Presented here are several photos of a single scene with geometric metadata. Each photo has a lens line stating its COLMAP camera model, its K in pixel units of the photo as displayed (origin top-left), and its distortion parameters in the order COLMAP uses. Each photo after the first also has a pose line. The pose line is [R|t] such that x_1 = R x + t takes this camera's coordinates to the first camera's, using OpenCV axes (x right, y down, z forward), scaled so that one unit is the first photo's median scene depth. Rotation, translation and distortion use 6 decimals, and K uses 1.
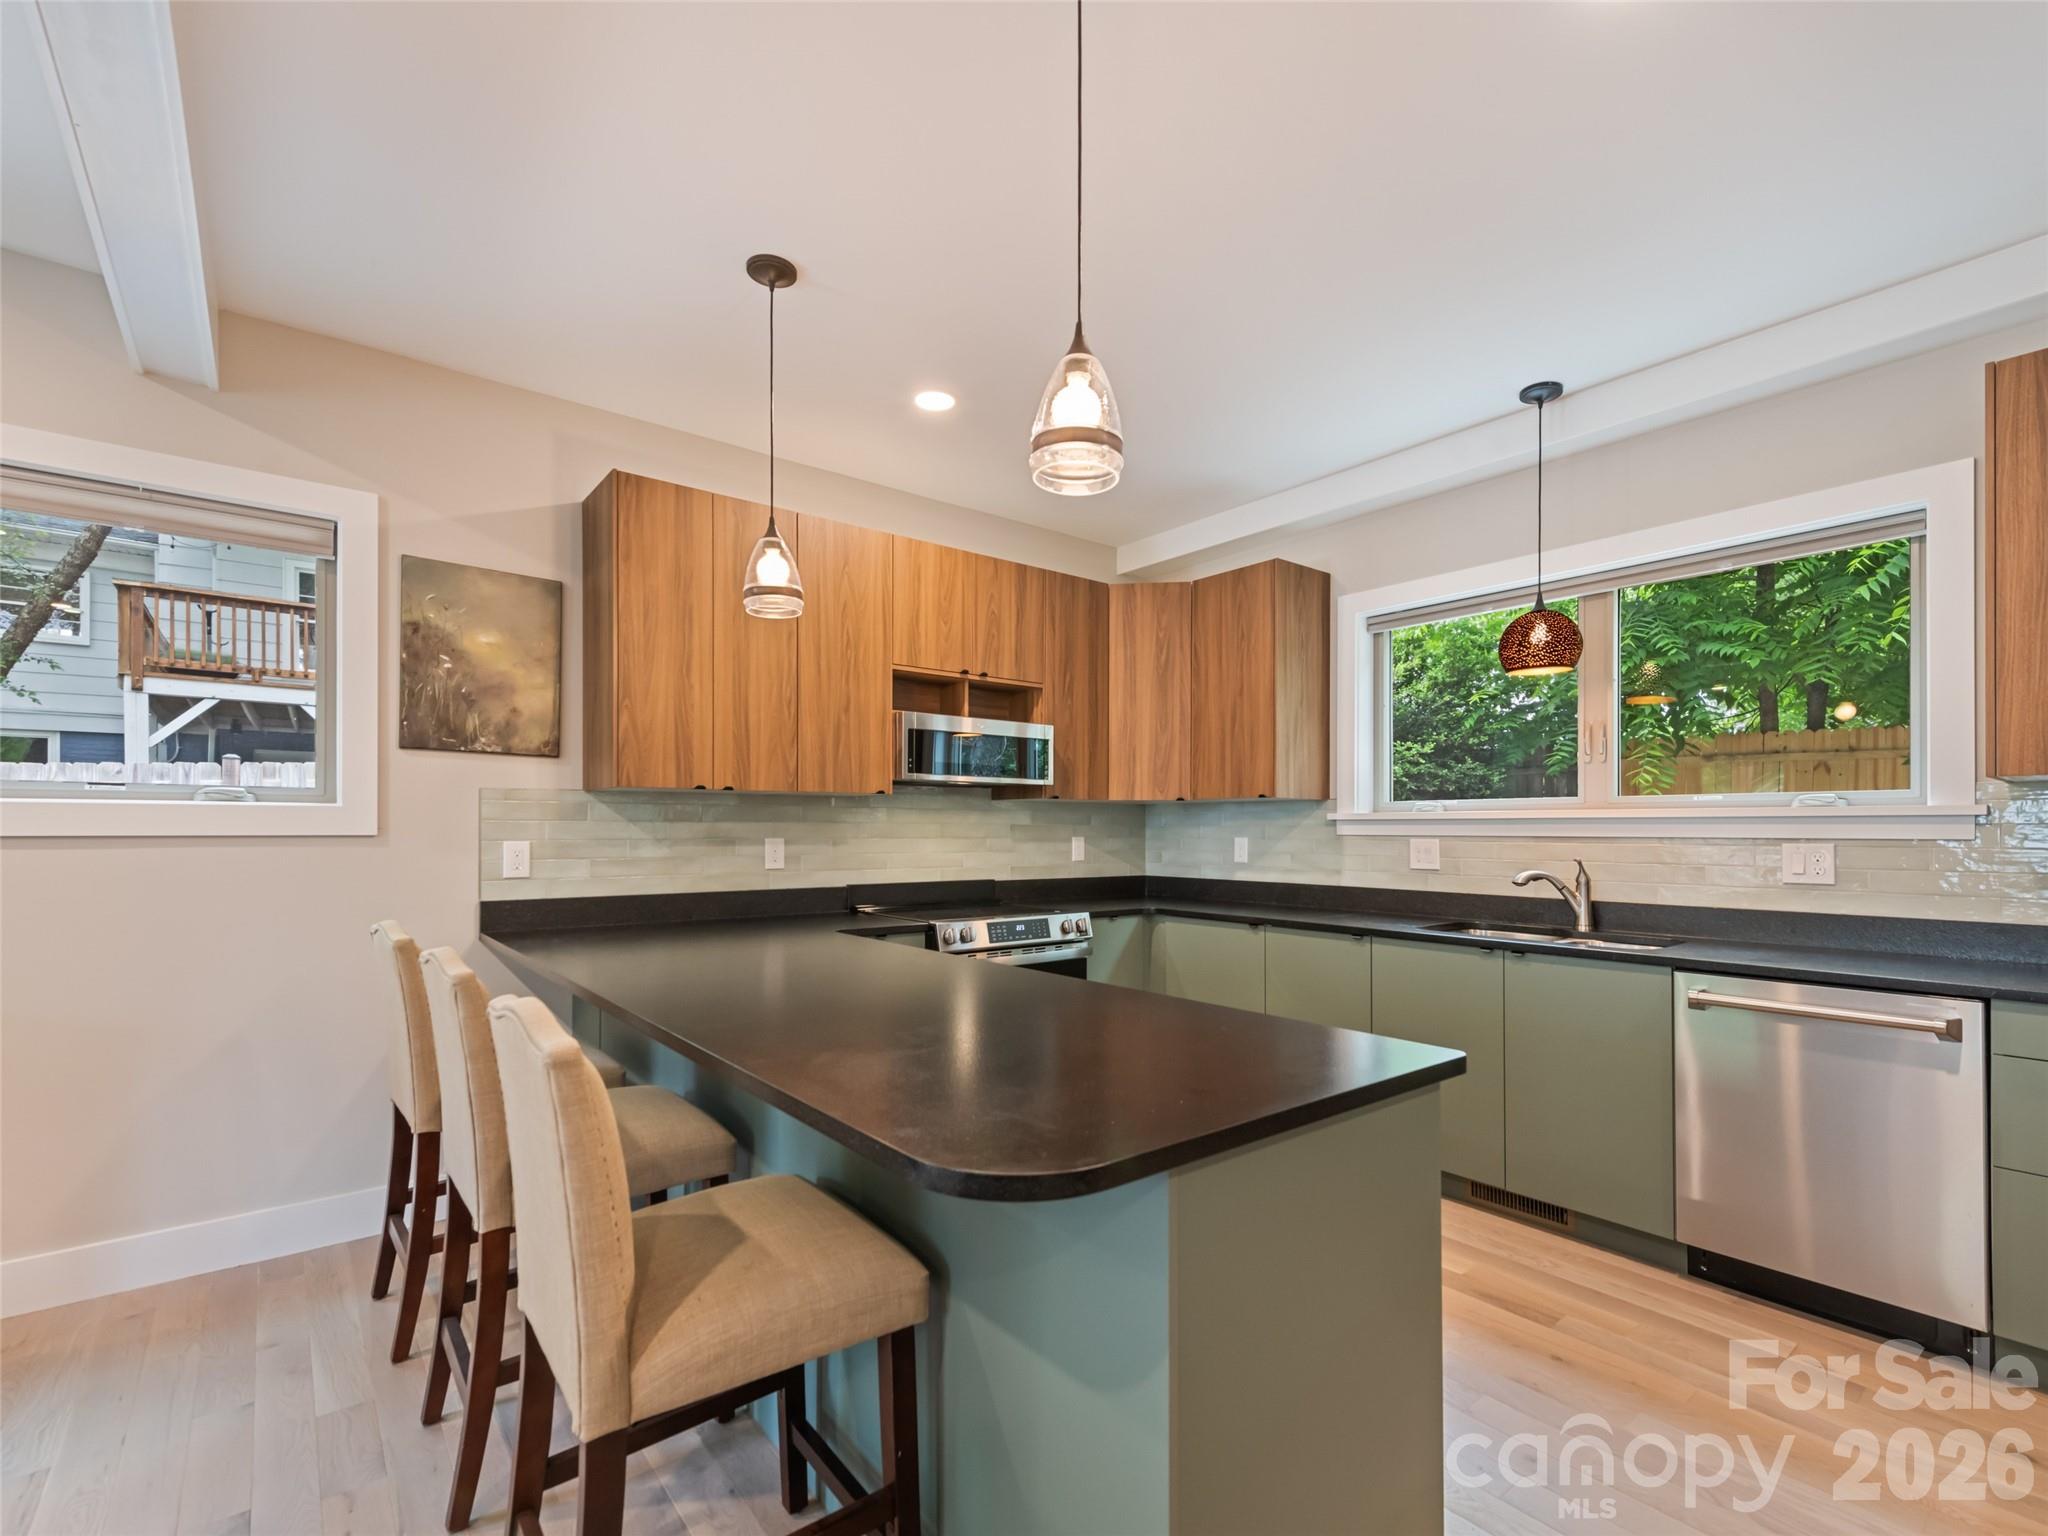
lens RADIAL K [[928.5, 0, 1021.5], [0, 928.5, 823.6], [0, 0, 1]] dist [0.014488, -0.000411]
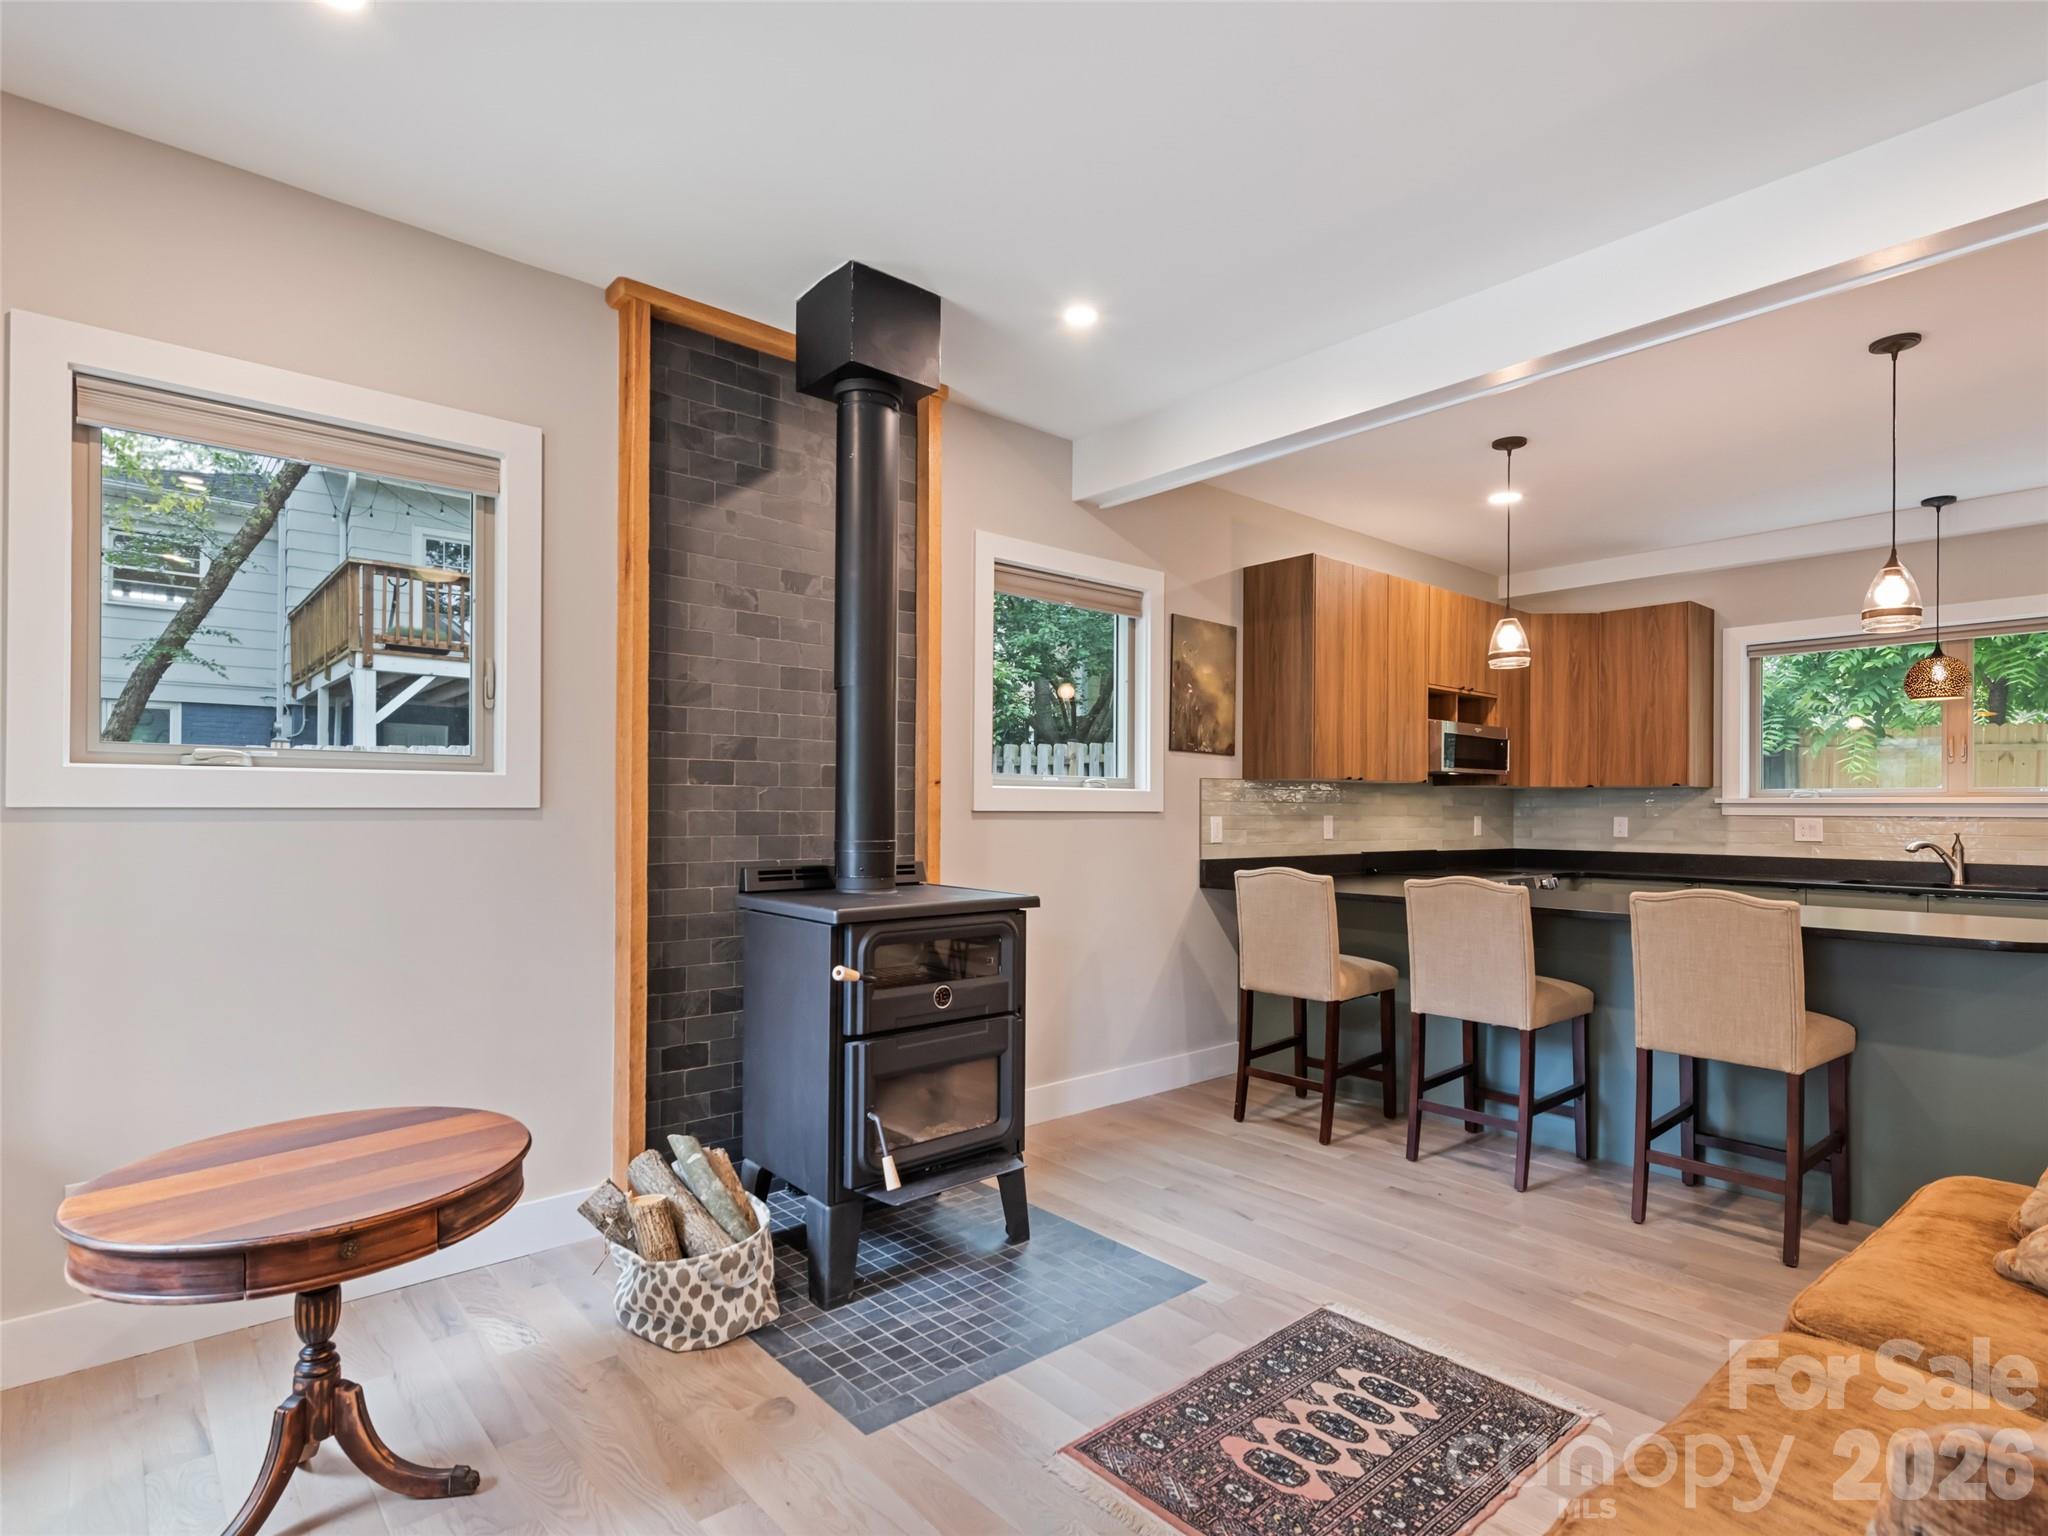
lens RADIAL K [[1058.7, 0, 1027.8], [0, 1058.7, 800.7], [0, 0, 1]] dist [0.021109, -0.006866]
pose [[0.999056, 0.004846, 0.043172, -0.713292], [-0.004786, 0.999987, -0.001492, -0.000960], [-0.043179, 0.001284, 0.999067, -0.447026]]
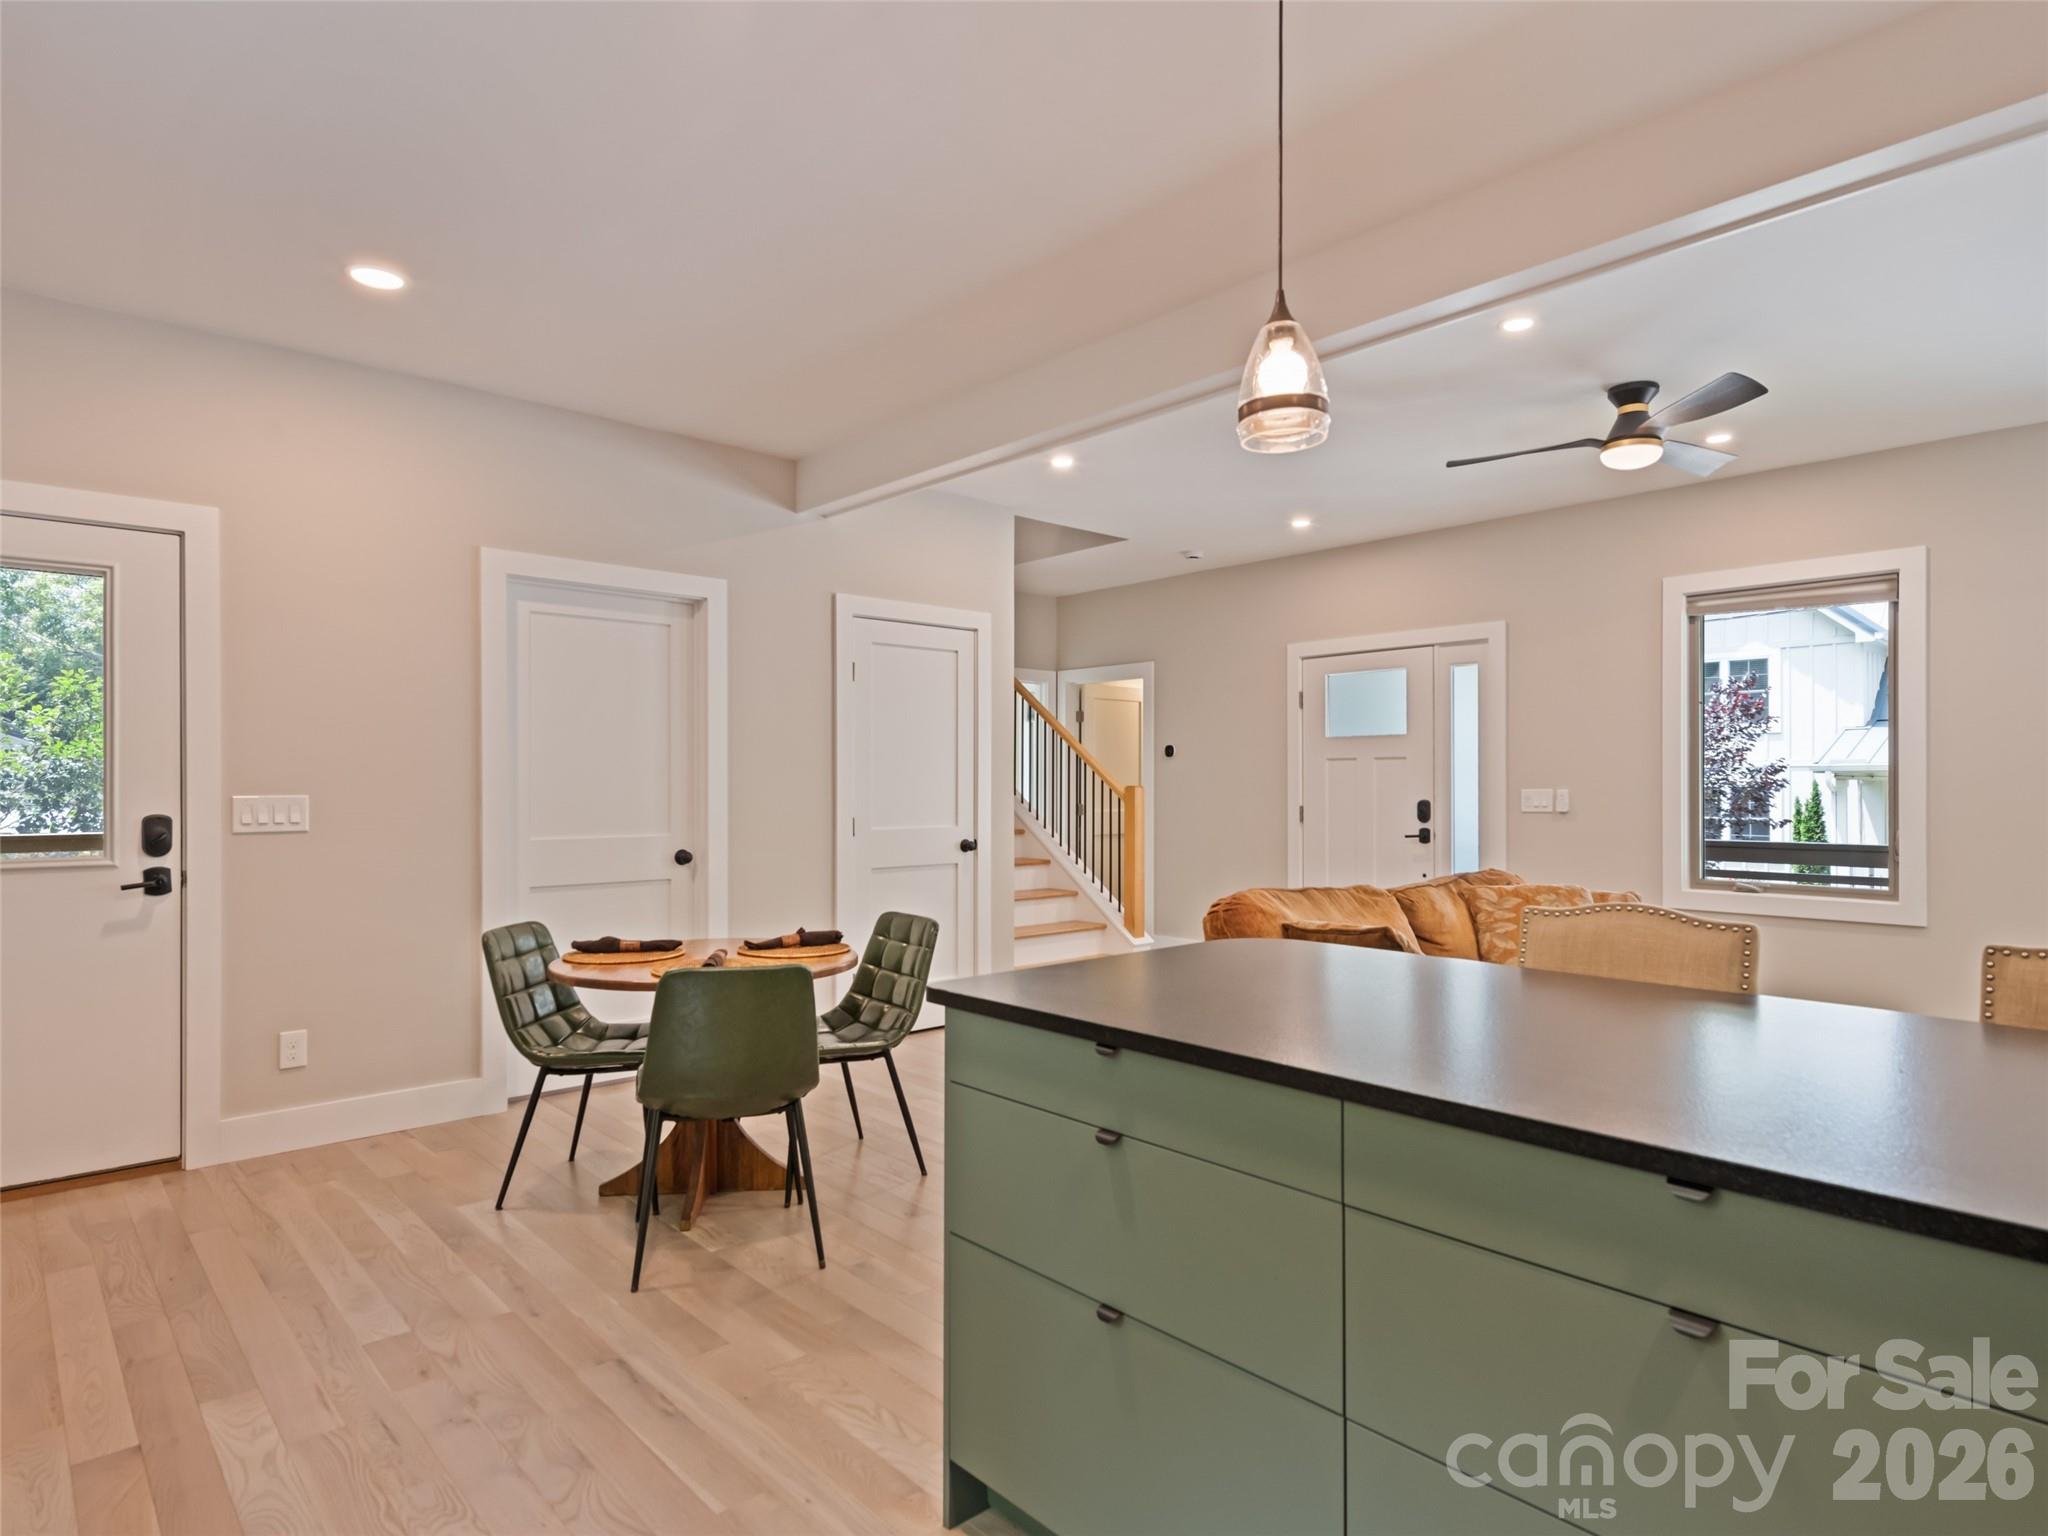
lens RADIAL K [[1143.3, 0, 1024.0], [0, 1143.3, 768.0], [0, 0, 1]] dist [0.009414, 0.000750]
pose [[-0.998465, -0.002878, -0.055310, 0.163328], [-0.001785, 0.999802, -0.019812, 0.006788], [0.055356, -0.019683, -0.998273, 0.878516]]
